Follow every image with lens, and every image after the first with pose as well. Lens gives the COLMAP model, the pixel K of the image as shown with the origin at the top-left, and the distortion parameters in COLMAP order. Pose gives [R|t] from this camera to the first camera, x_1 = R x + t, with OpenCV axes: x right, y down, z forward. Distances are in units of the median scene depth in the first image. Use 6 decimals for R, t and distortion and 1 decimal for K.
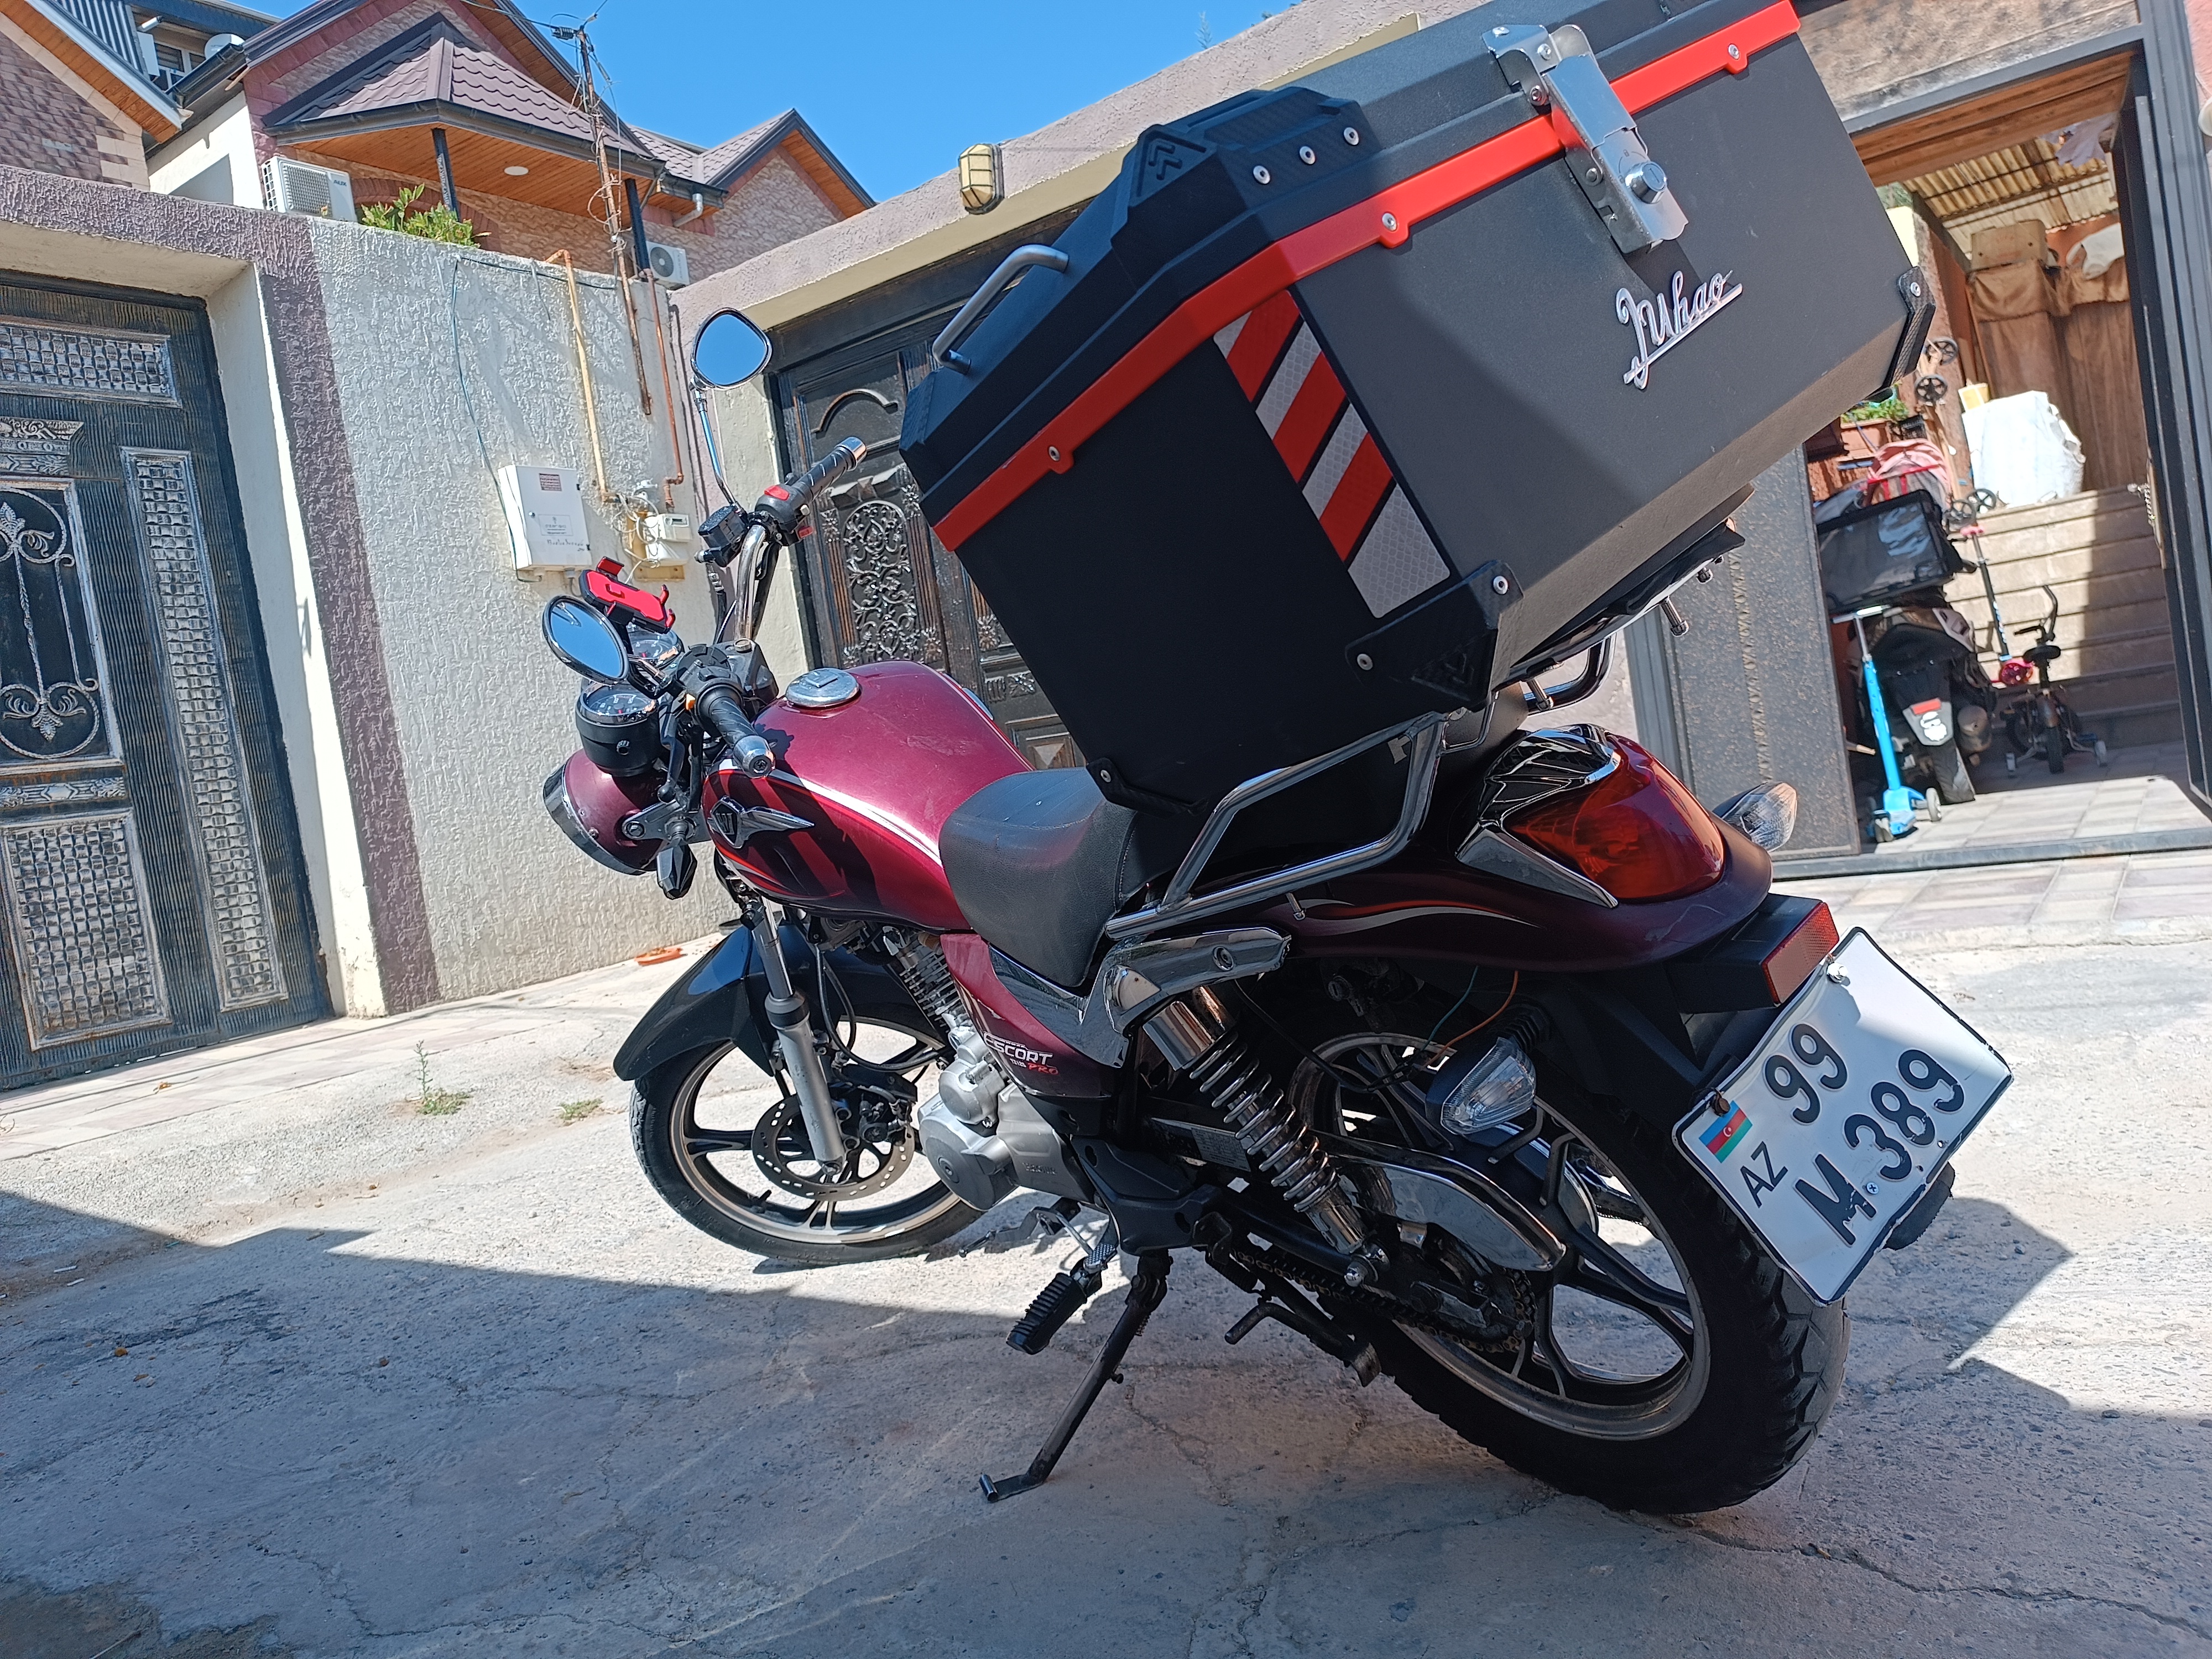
lens RADIAL K [[1611.1, 0, 1115.3], [0, 1611.1, 820.9], [0, 0, 1]] dist [0.053122, -0.054092]
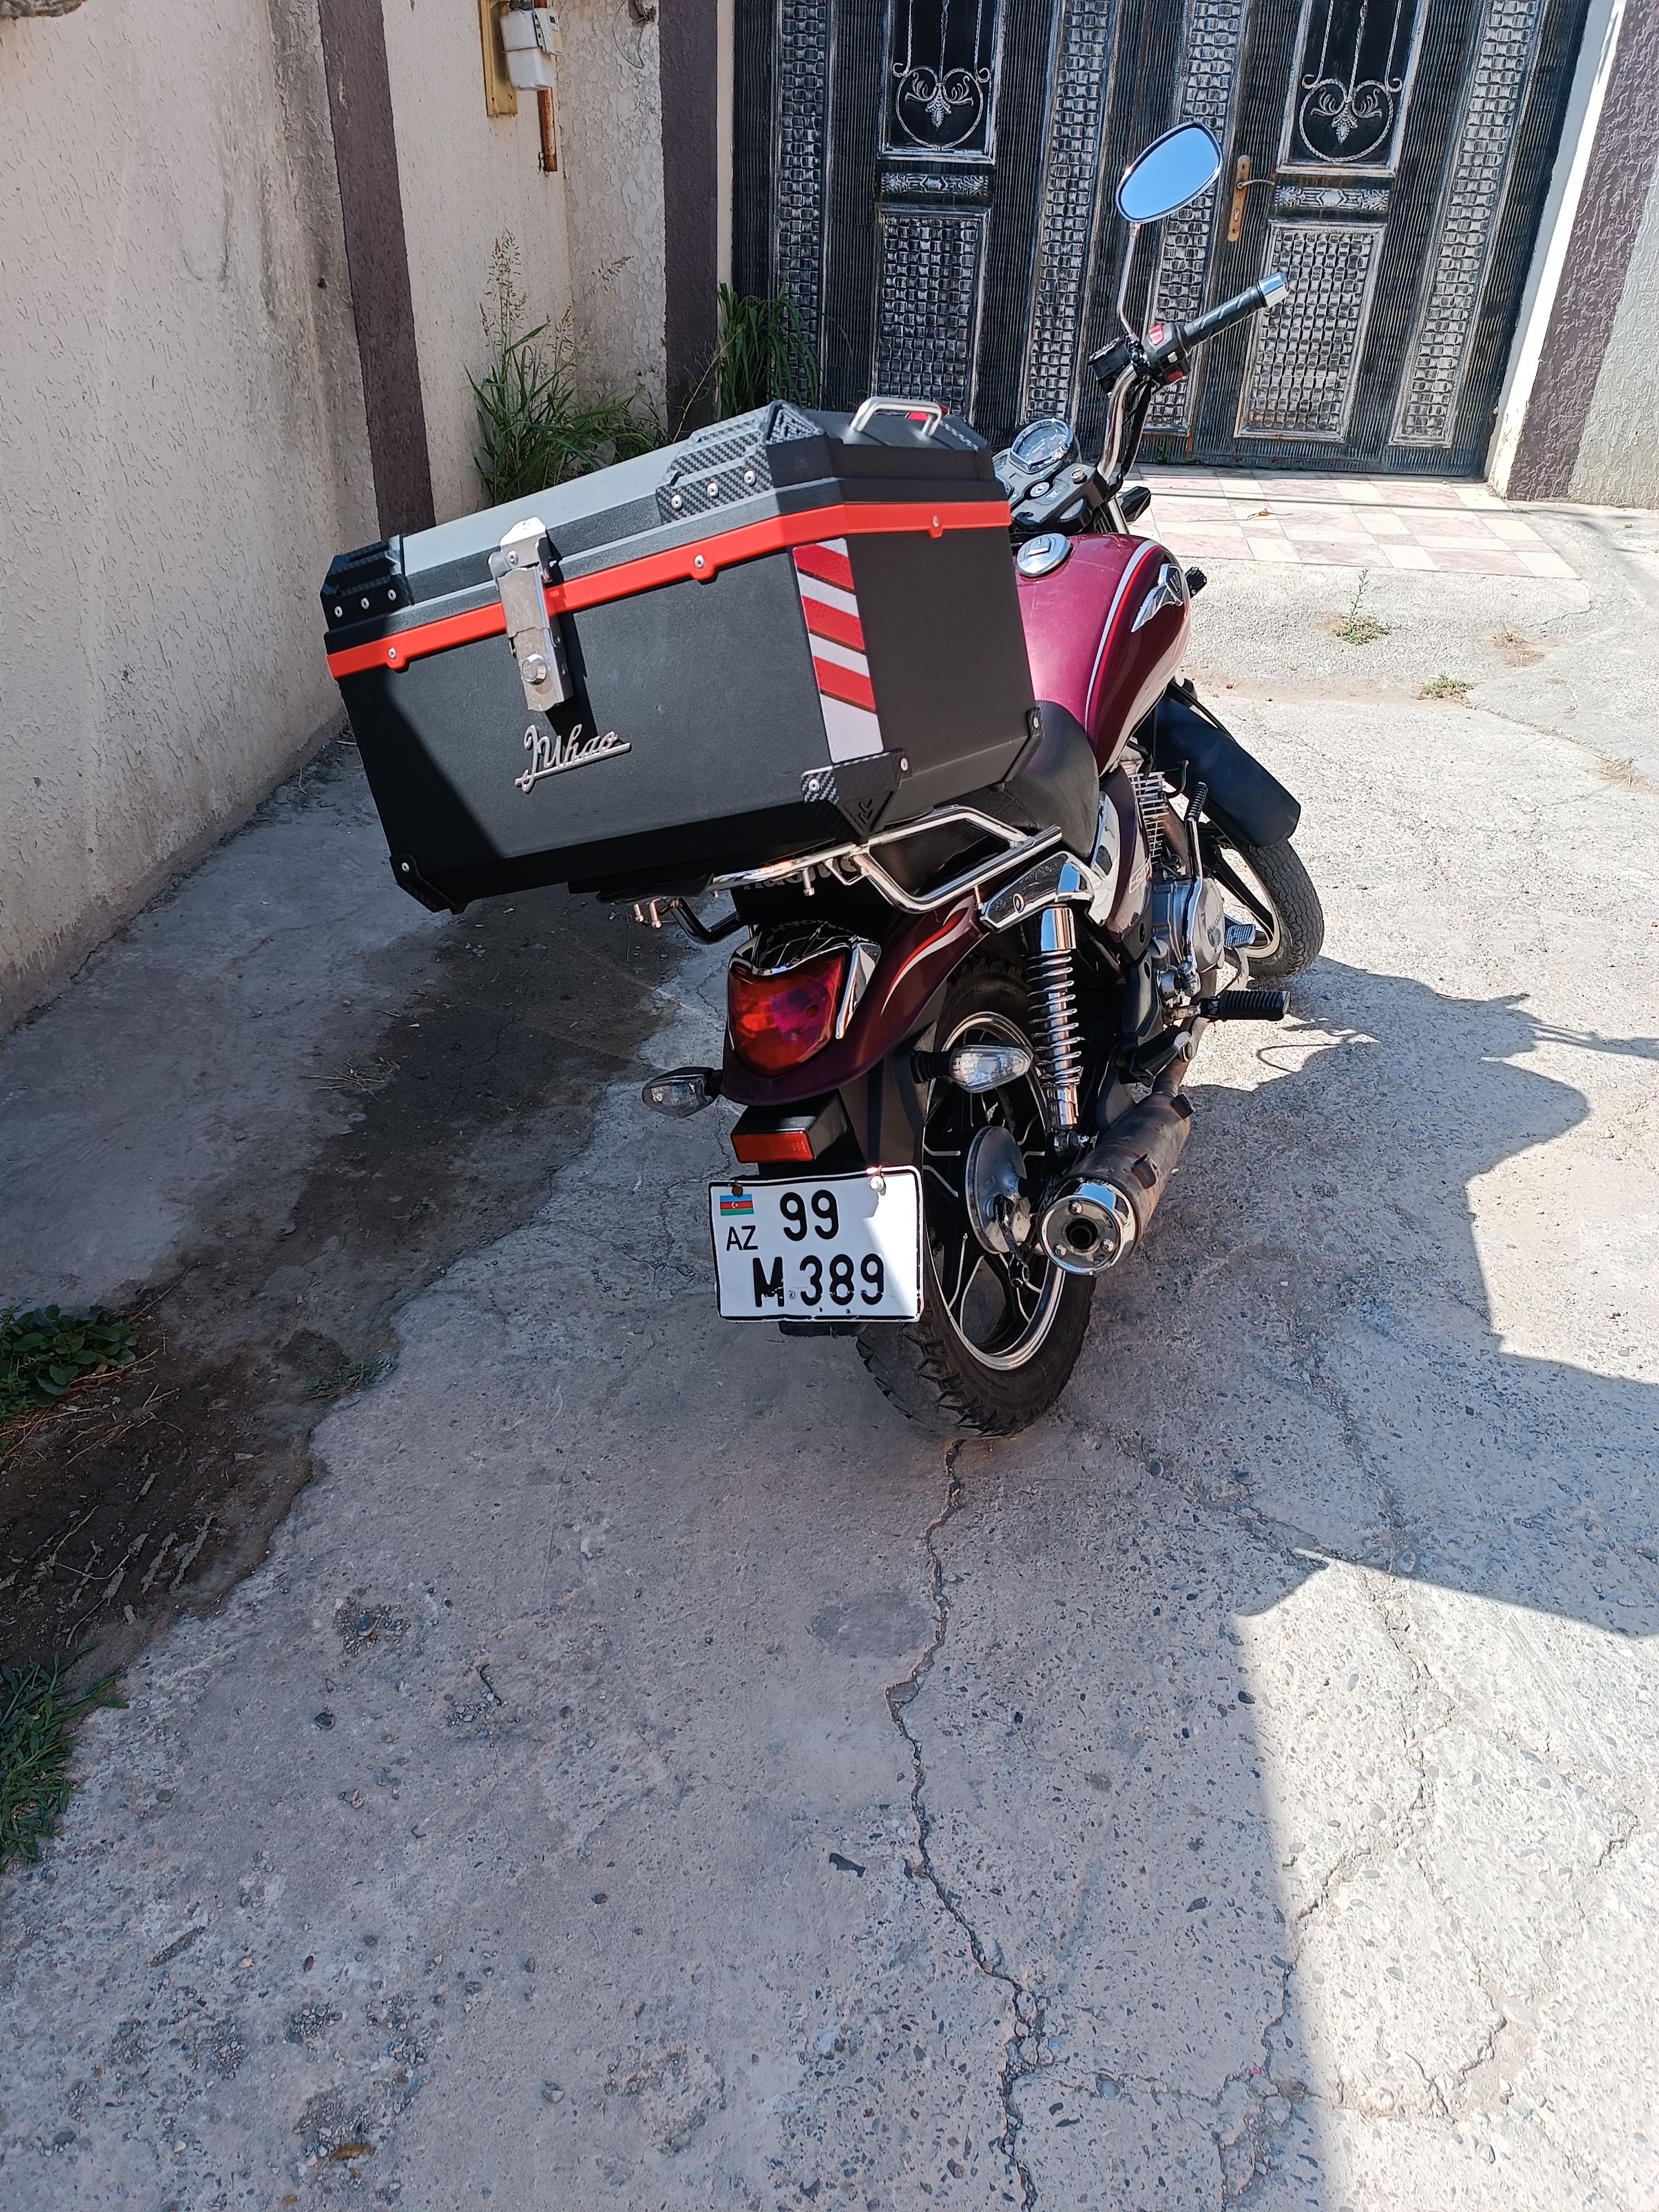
lens RADIAL K [[1611.1, 0, 831.7], [0, 1611.1, 1115.7], [0, 0, 1]] dist [0.053122, -0.054092]
pose [[0.475161, 0.598774, -0.644741, 0.279488], [-0.137508, 0.774274, 0.617731, -0.173508], [0.869088, -0.204865, 0.450241, 0.079903]]
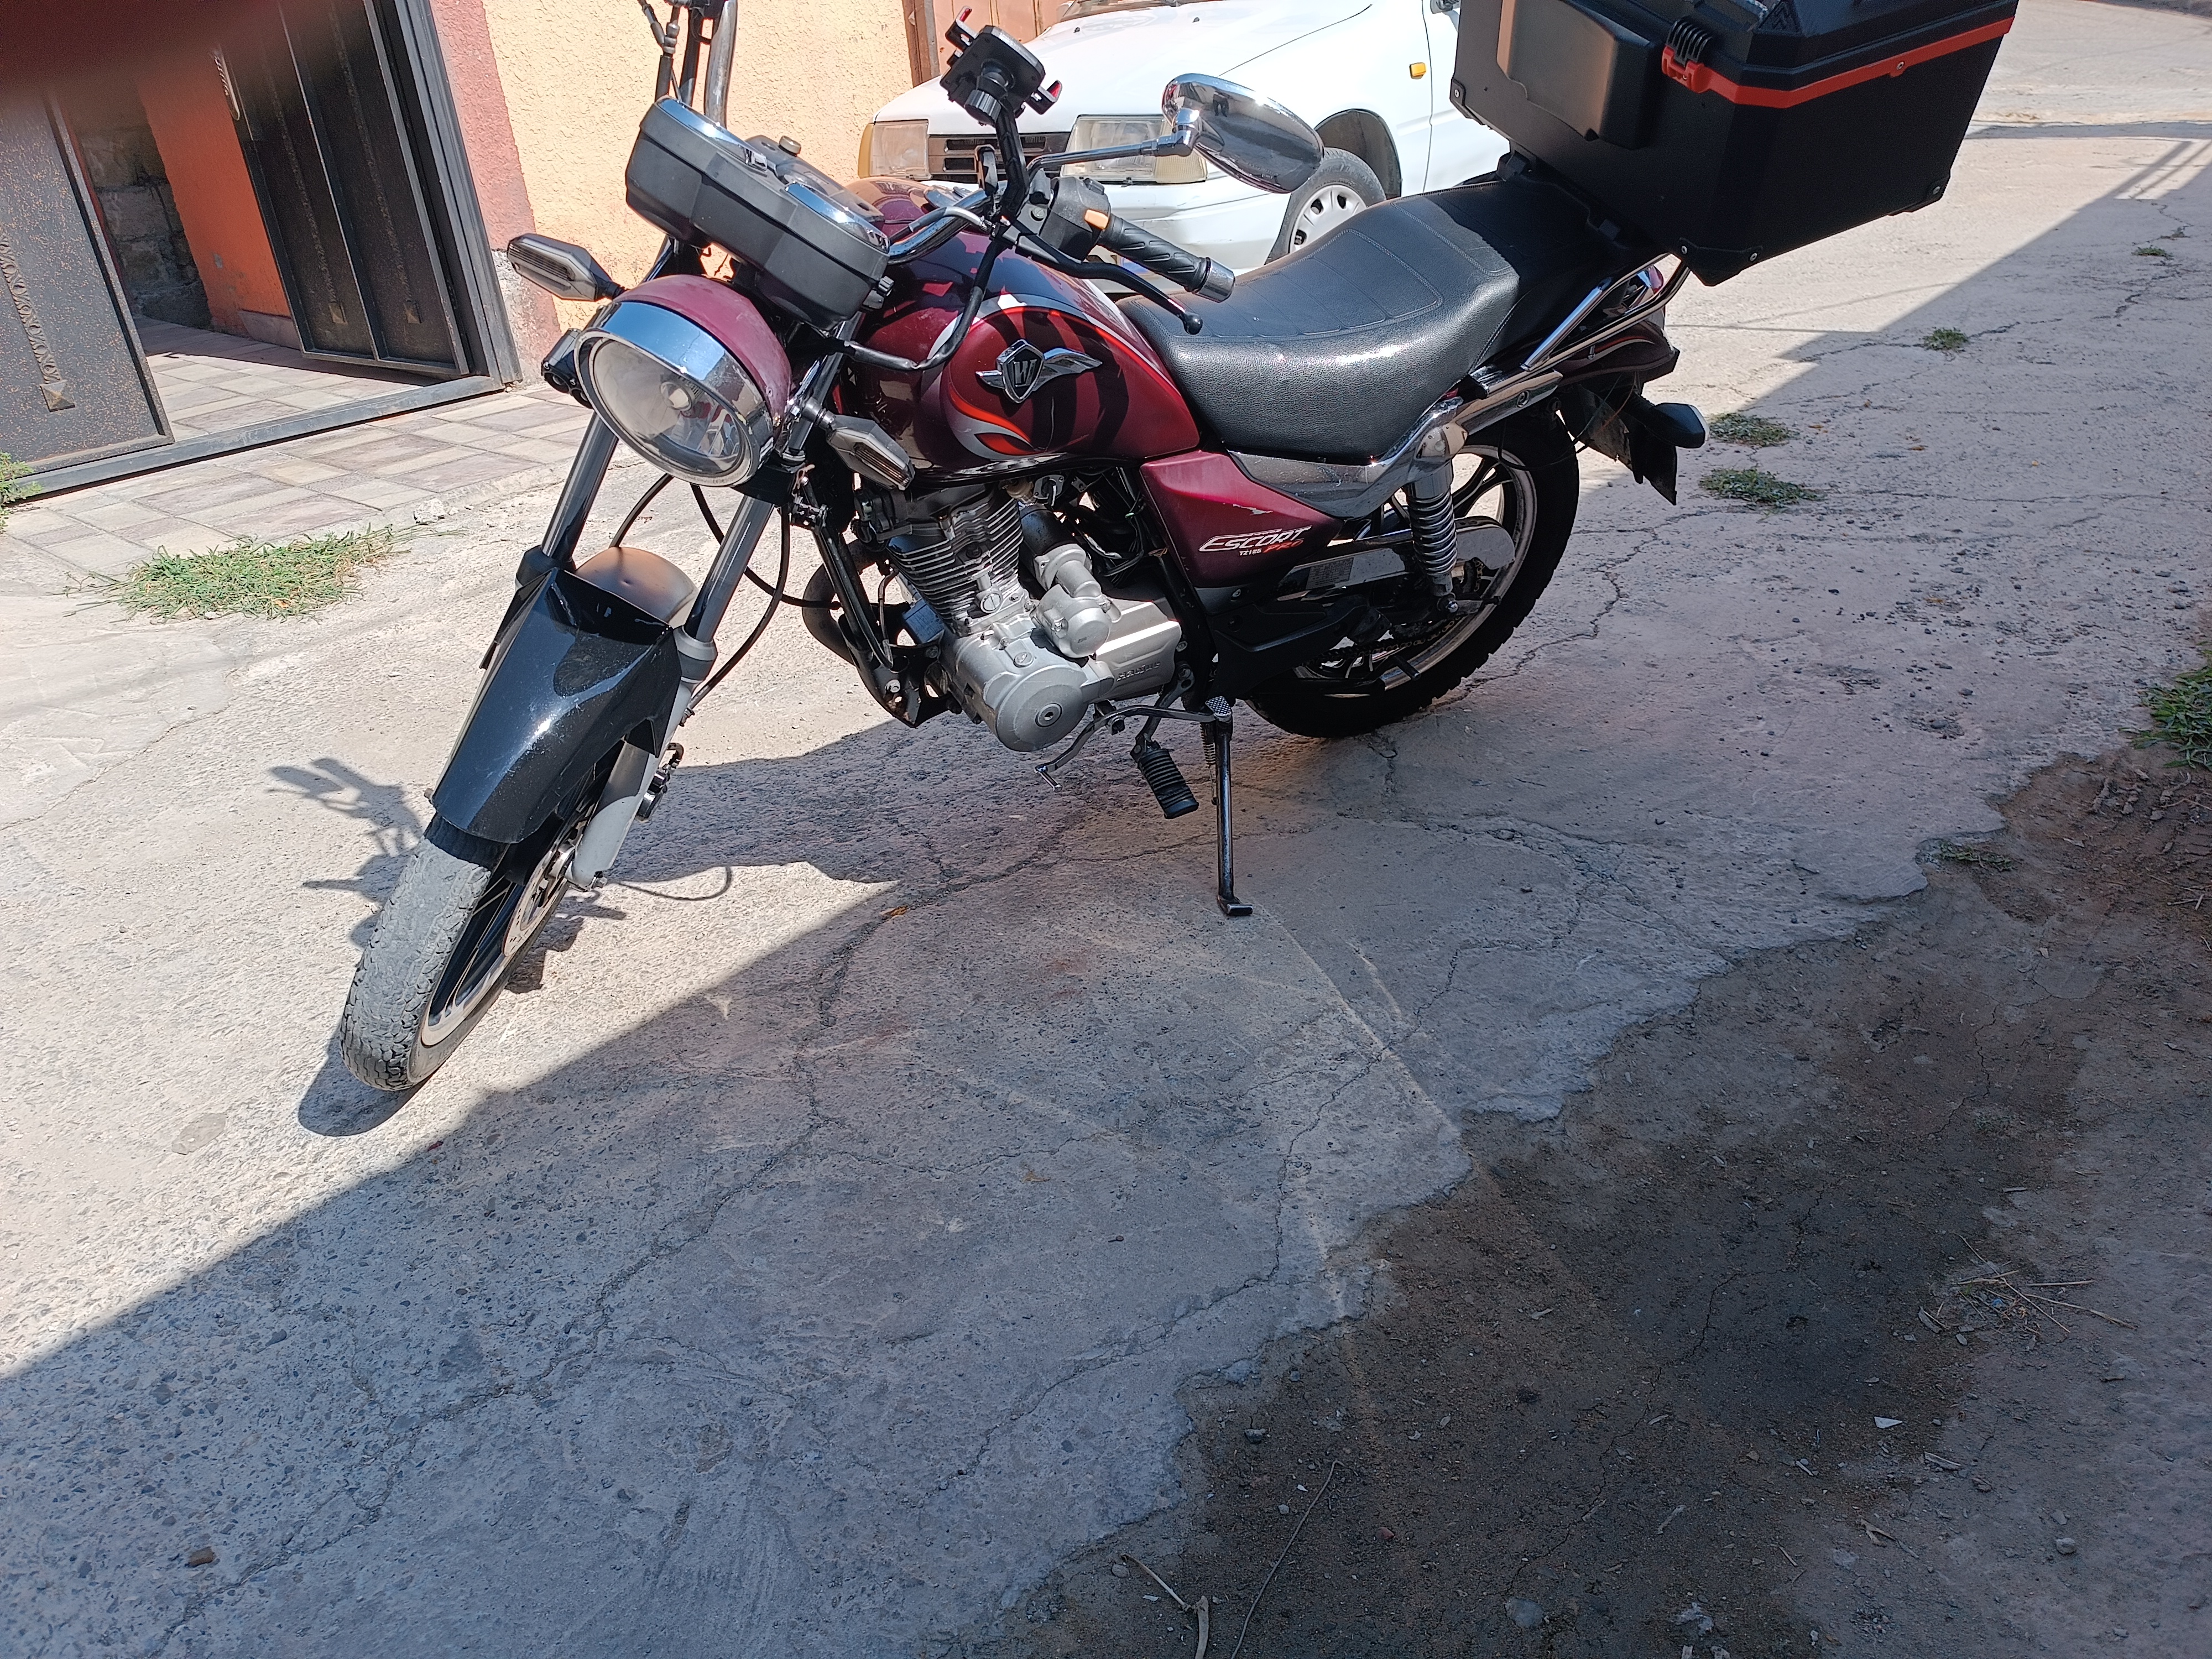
lens RADIAL K [[1569.2, 0, 1106.0], [0, 1569.2, 829.5], [0, 0, 1]] dist [0.004391, -0.000730]
pose [[0.140117, -0.336424, 0.931228, -0.370493], [0.097638, 0.940617, 0.325125, -0.012768], [-0.985309, 0.045367, 0.164644, 0.284311]]
